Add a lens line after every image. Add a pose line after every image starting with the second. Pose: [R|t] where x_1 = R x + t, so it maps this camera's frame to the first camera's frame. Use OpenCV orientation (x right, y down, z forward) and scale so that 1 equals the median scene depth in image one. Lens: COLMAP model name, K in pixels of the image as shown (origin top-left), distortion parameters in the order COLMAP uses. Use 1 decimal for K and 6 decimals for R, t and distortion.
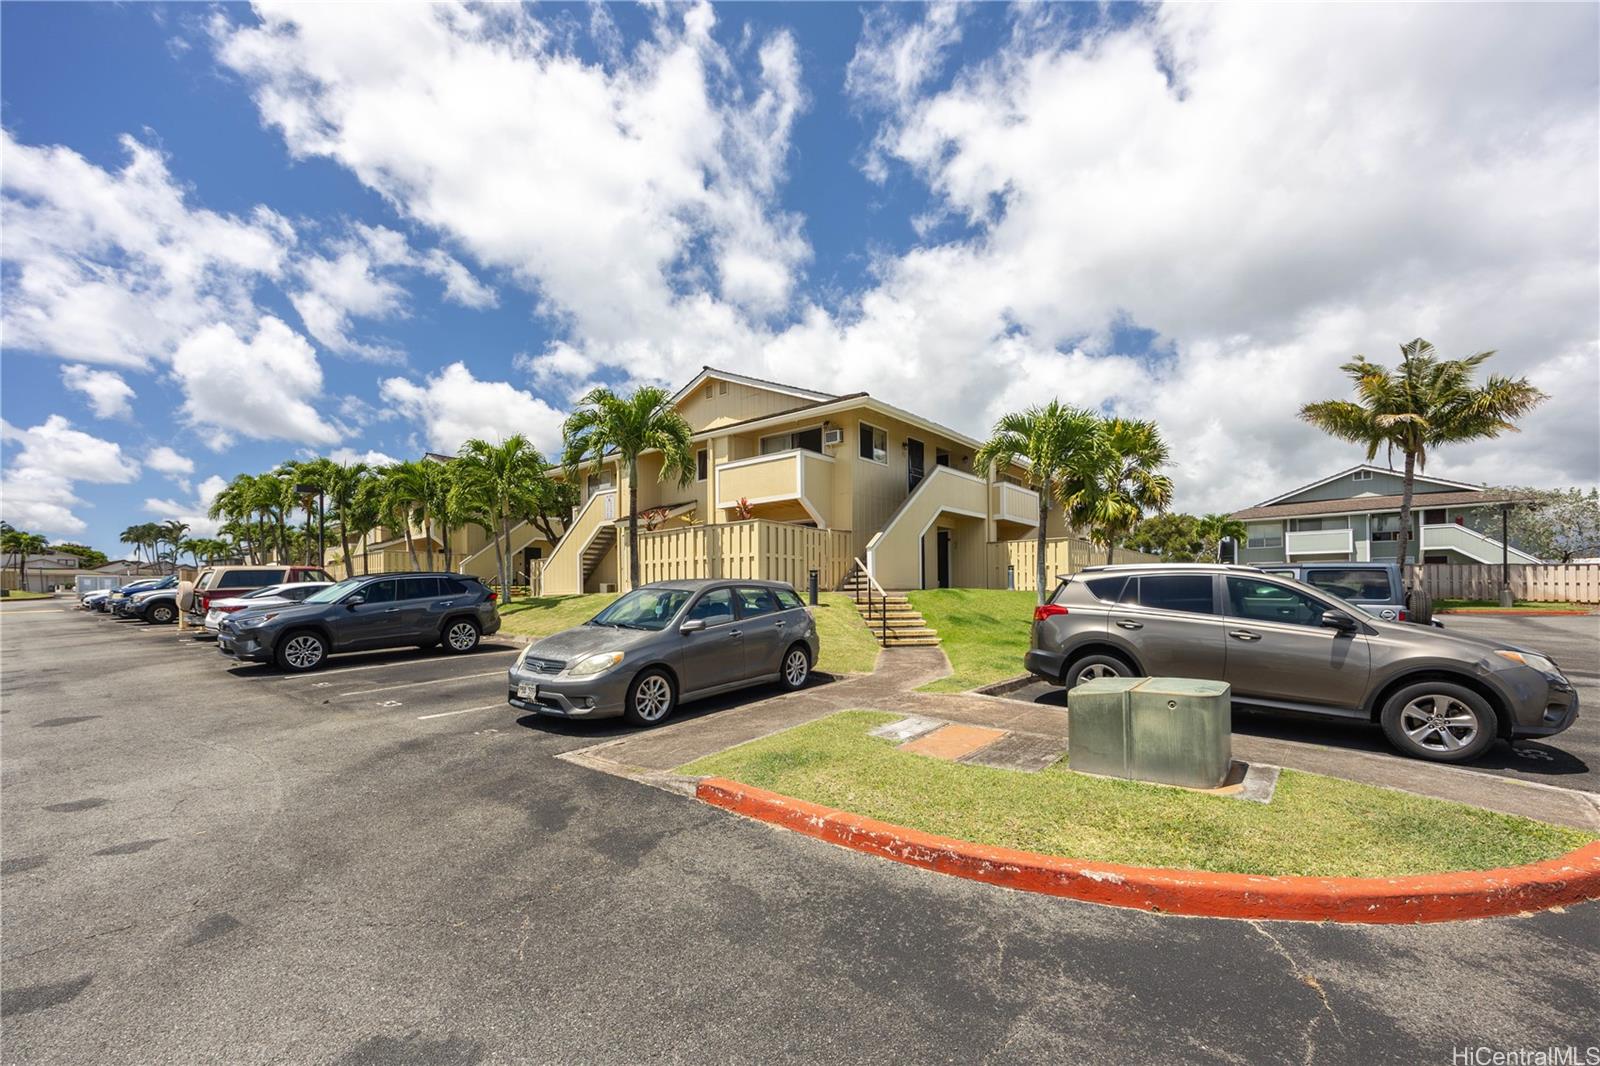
lens RADIAL K [[628.6, 0, 810.0], [0, 628.6, 530.5], [0, 0, 1]] dist [-0.001256, 0.000057]
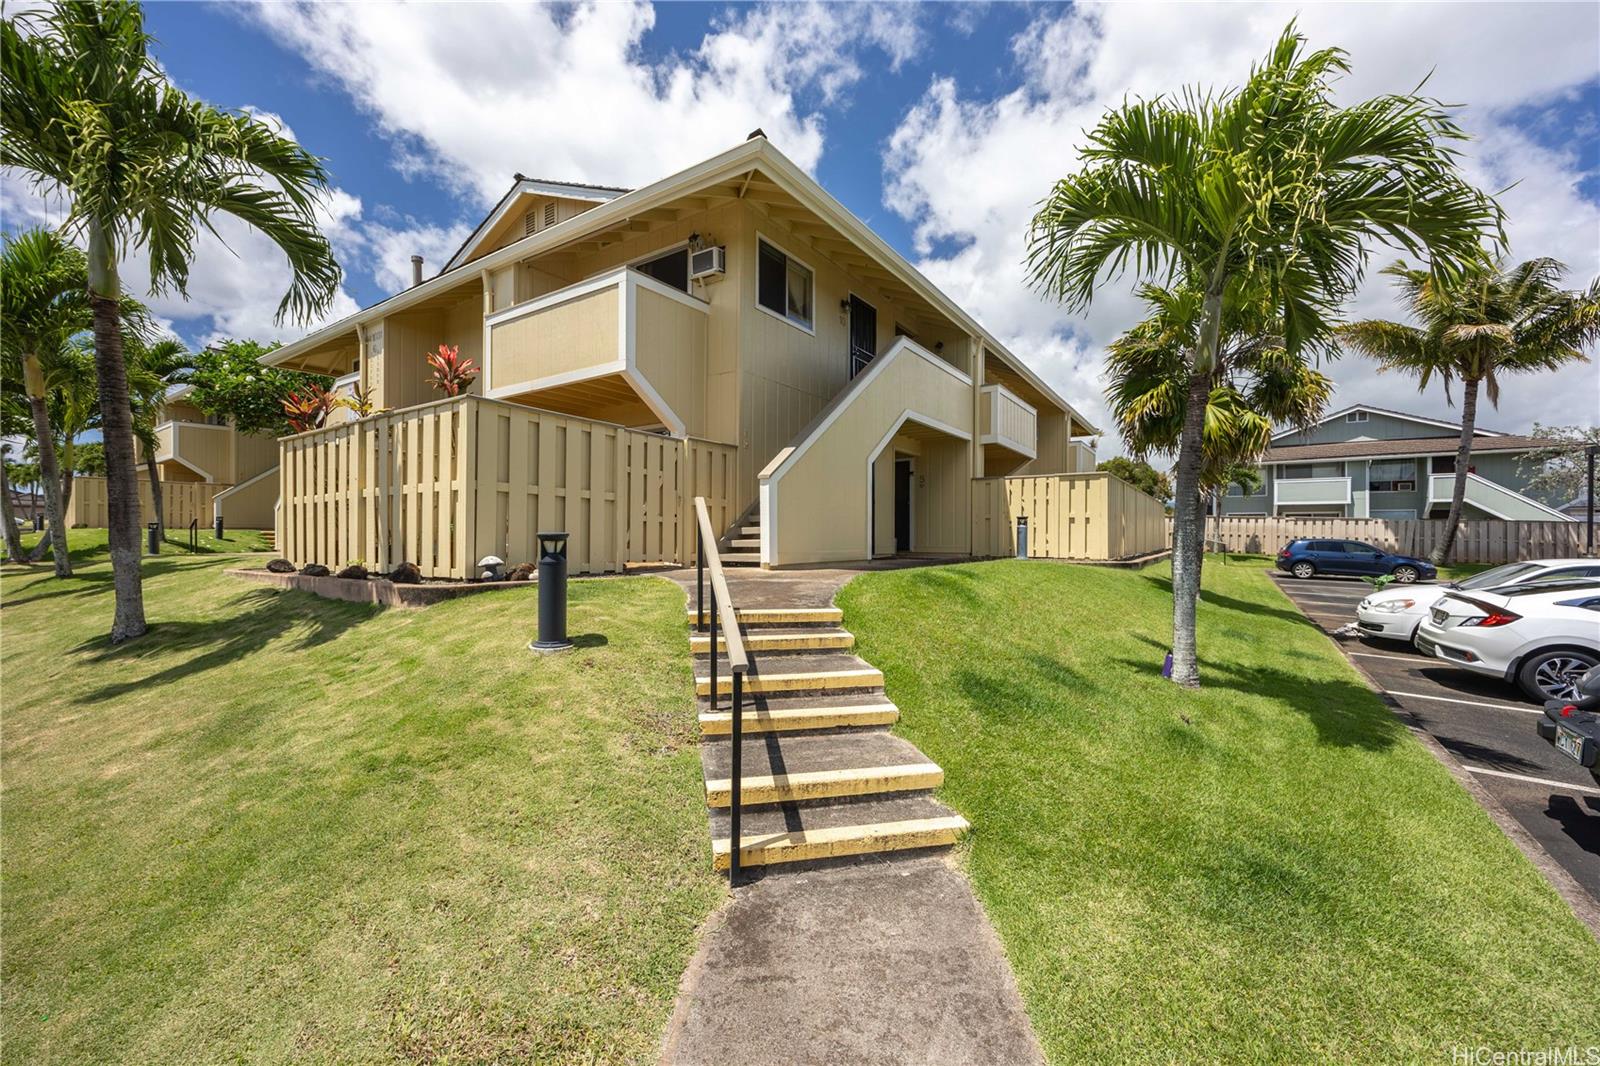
lens RADIAL K [[628.6, 0, 810.0], [0, 628.6, 530.5], [0, 0, 1]] dist [-0.001256, 0.000057]
pose [[0.994791, 0.013584, 0.101028, 0.066760], [-0.022858, 0.995569, 0.091209, 0.018854], [-0.099342, -0.093043, 0.990694, 0.431349]]
